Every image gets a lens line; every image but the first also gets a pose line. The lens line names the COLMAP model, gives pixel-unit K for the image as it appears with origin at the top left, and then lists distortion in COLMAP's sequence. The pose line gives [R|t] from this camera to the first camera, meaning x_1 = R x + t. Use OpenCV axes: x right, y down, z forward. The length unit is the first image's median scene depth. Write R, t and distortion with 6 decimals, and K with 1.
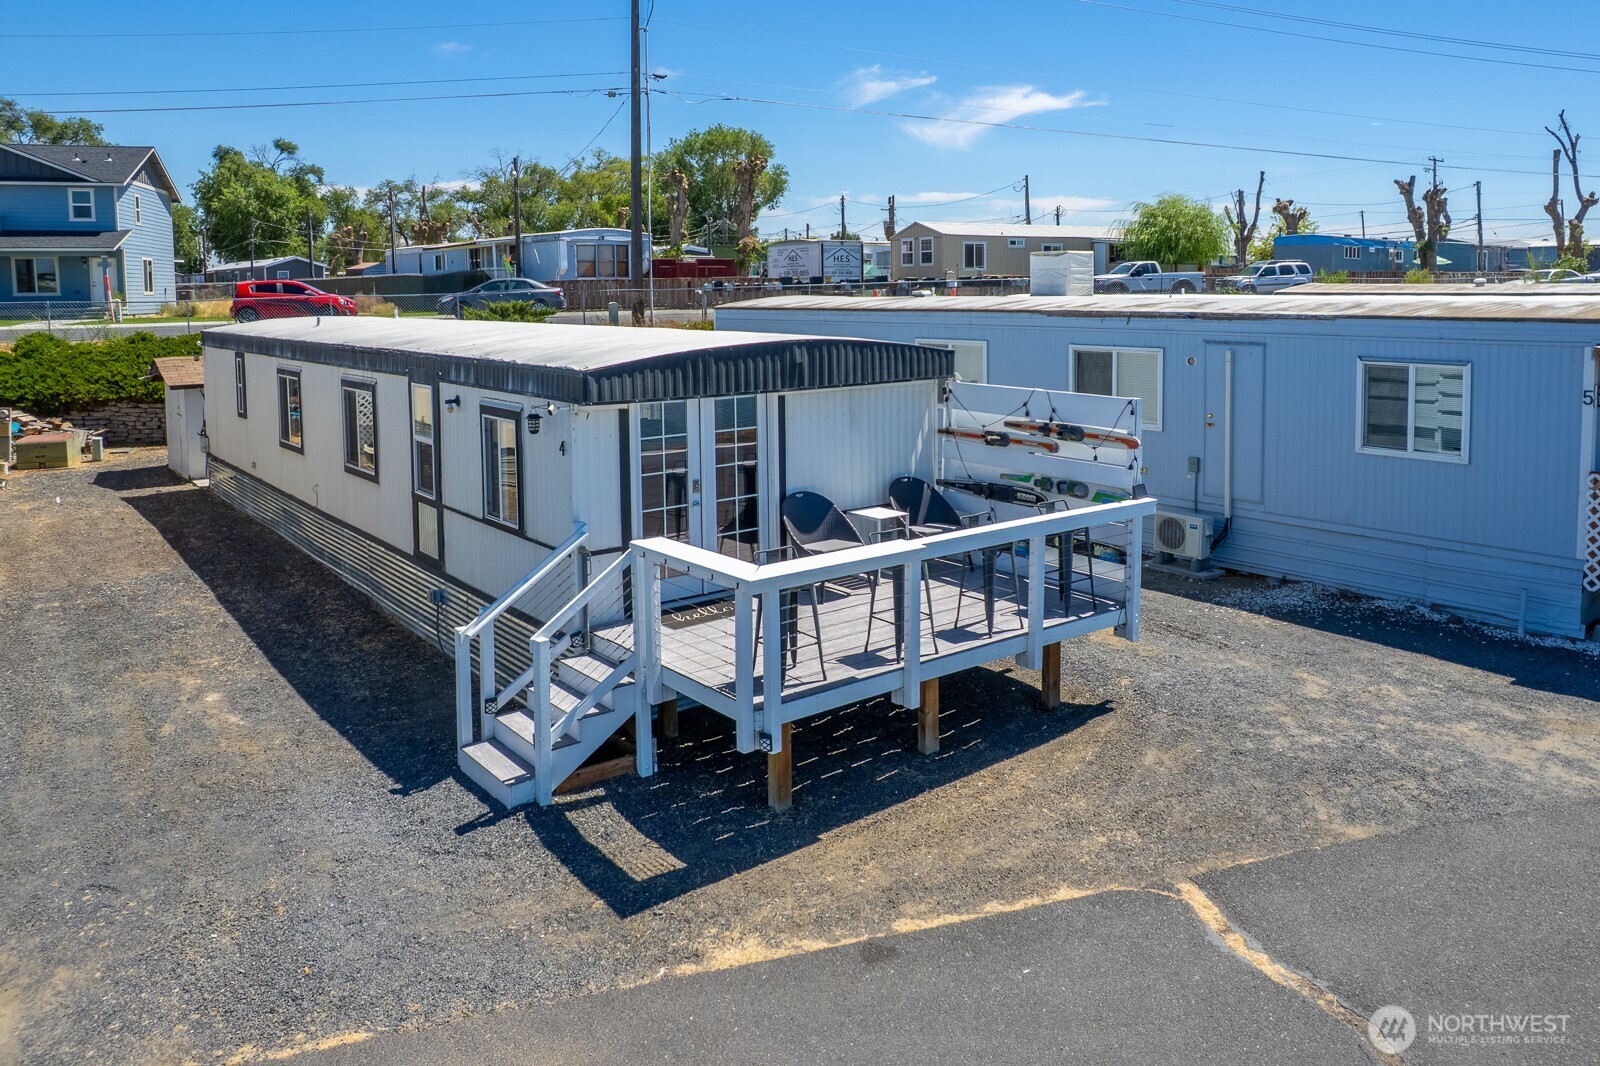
lens RADIAL K [[1150.1, 0, 812.7], [0, 1150.1, 540.6], [0, 0, 1]] dist [-0.045435, 0.024893]
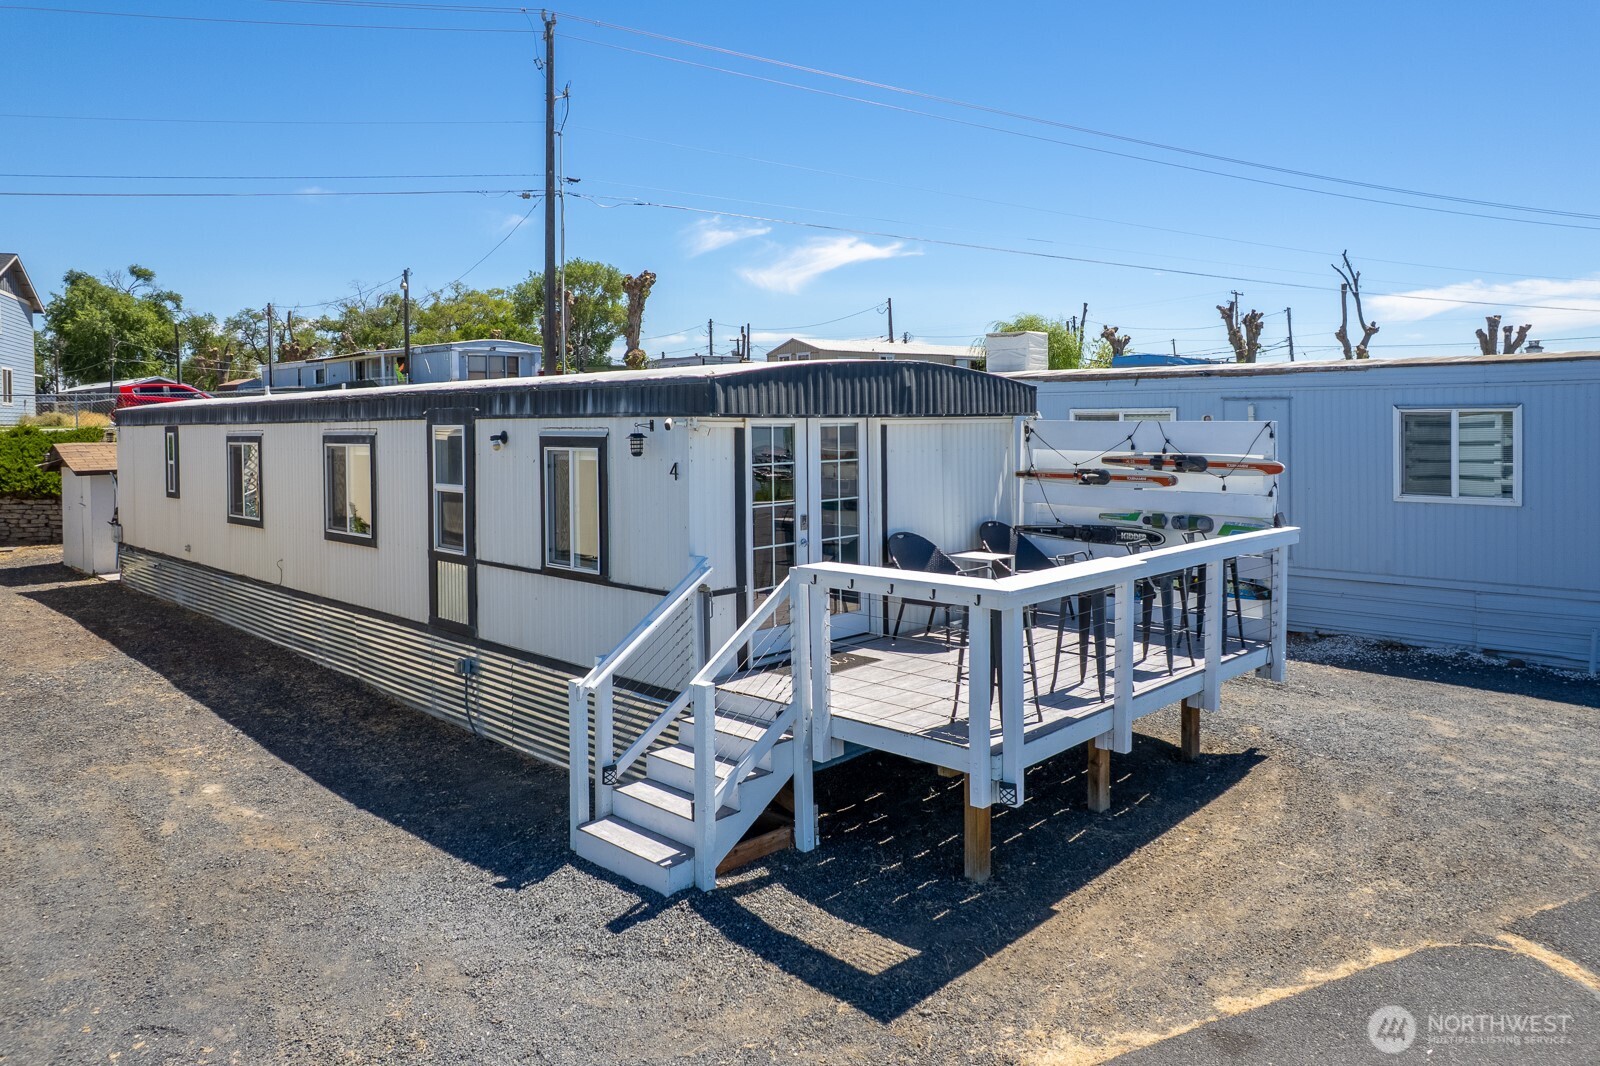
lens RADIAL K [[1088.0, 0, 784.1], [0, 1088.0, 578.9], [0, 0, 1]] dist [-0.056375, 0.043677]
pose [[0.992745, -0.018513, 0.118803, -0.206817], [0.026878, 0.997241, -0.069199, 0.051127], [-0.117194, 0.071890, 0.990504, 0.169707]]
